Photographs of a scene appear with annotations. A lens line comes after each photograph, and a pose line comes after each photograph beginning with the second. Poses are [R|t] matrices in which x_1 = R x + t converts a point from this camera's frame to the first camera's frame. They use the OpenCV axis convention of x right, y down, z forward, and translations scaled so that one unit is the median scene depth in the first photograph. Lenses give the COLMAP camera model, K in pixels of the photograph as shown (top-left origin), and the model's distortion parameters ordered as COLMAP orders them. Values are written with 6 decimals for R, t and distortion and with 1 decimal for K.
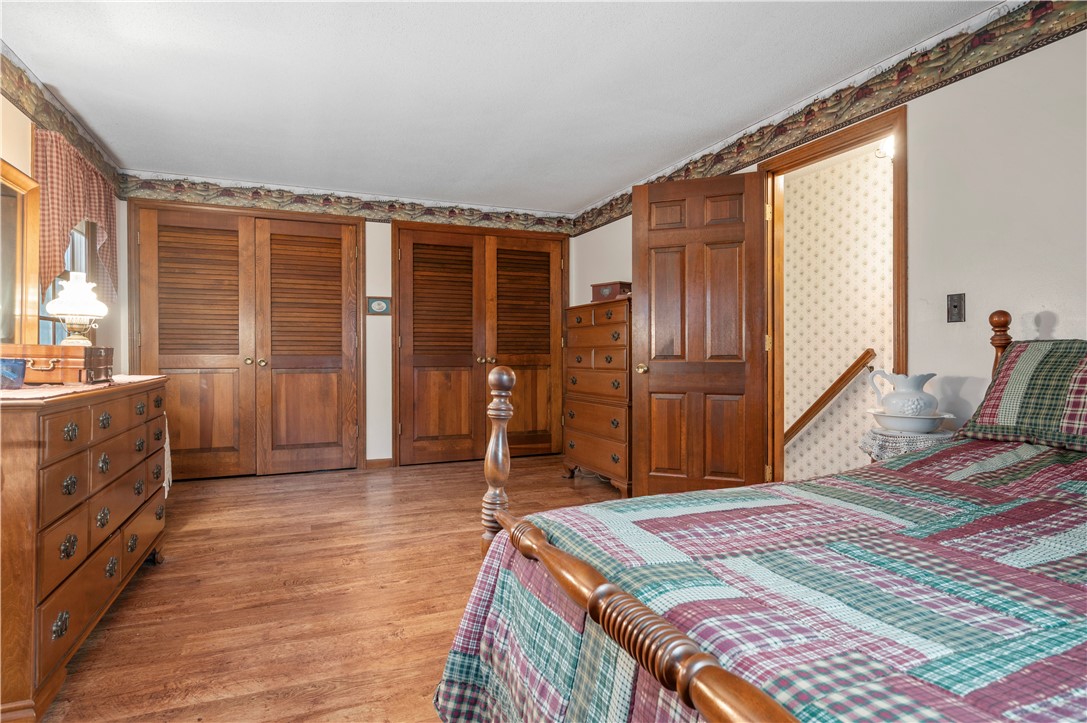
lens RADIAL K [[609.4, 0, 538.1], [0, 609.4, 356.7], [0, 0, 1]] dist [-0.027017, -0.000404]
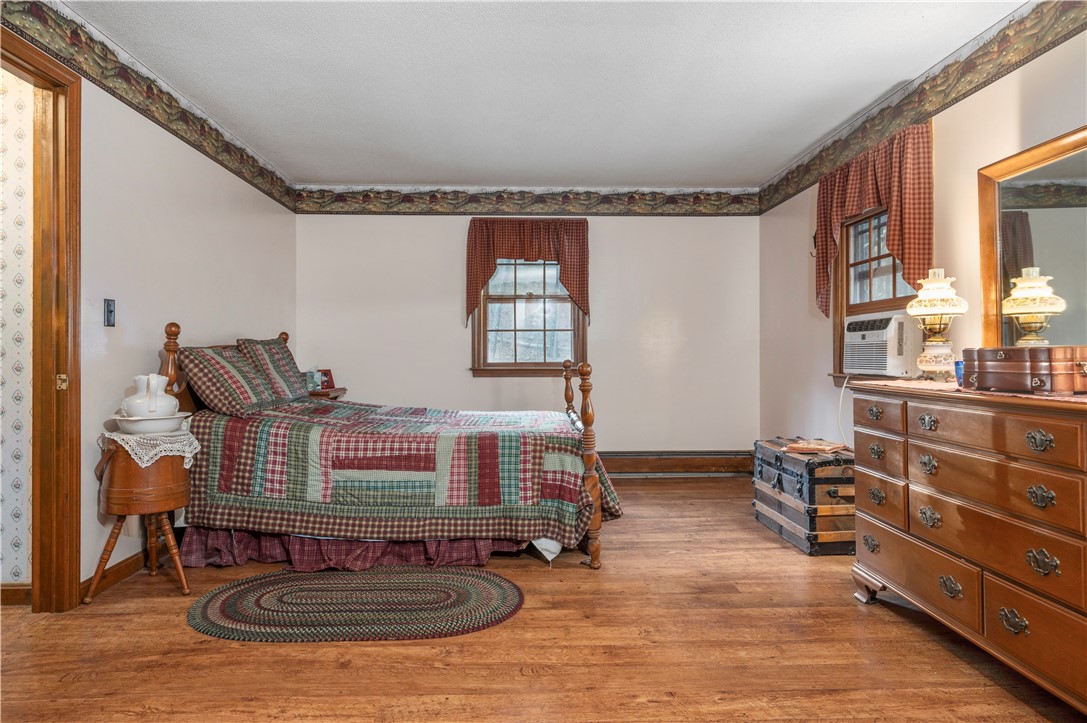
lens RADIAL K [[656.7, 0, 541.8], [0, 656.7, 354.0], [0, 0, 1]] dist [-0.001490, 0.001975]
pose [[-0.940523, 0.000606, 0.339729, -0.400639], [0.003539, 0.999962, 0.008013, -0.018159], [-0.339711, 0.008739, -0.940489, 1.884208]]
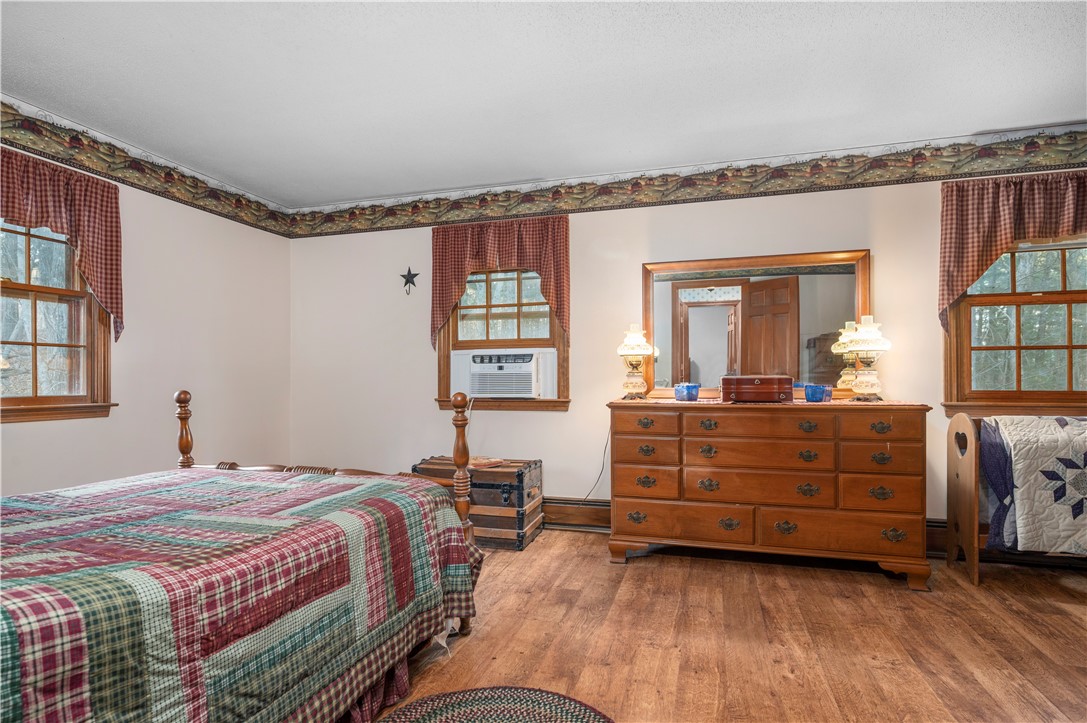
lens RADIAL K [[562.5, 0, 546.7], [0, 562.5, 379.3], [0, 0, 1]] dist [0.002018, 0.001455]
pose [[-0.626844, 0.000184, -0.779145, 0.596428], [-0.003262, 0.999991, 0.002860, -0.014917], [0.779138, 0.004334, -0.626838, 1.329267]]
